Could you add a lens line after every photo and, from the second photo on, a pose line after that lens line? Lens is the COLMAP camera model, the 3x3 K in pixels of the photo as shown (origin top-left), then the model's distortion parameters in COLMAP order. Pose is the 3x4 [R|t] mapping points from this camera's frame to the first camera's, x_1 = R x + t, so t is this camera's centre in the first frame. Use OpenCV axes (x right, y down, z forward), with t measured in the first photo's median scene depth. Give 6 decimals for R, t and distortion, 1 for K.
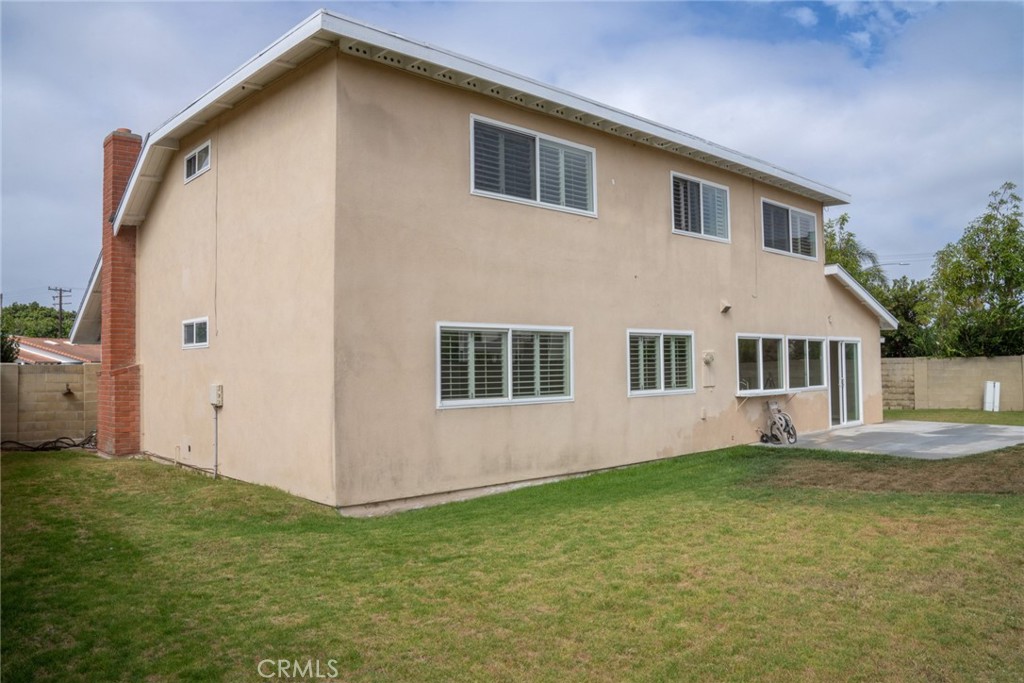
lens RADIAL K [[726.7, 0, 509.7], [0, 726.7, 341.6], [0, 0, 1]] dist [-0.055804, 0.009712]
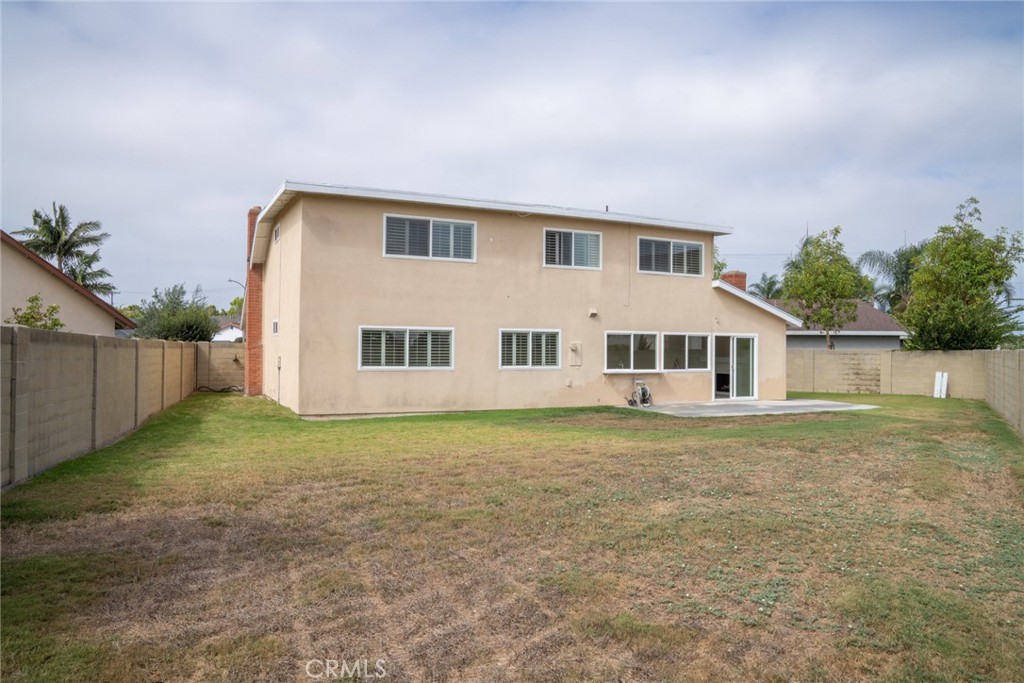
lens RADIAL K [[704.0, 0, 513.7], [0, 704.0, 343.3], [0, 0, 1]] dist [-0.068816, -0.004551]
pose [[0.958744, 0.019117, -0.283629, 0.583616], [-0.011204, 0.999502, 0.029497, -0.028053], [0.284052, -0.025102, 0.958480, -0.478765]]
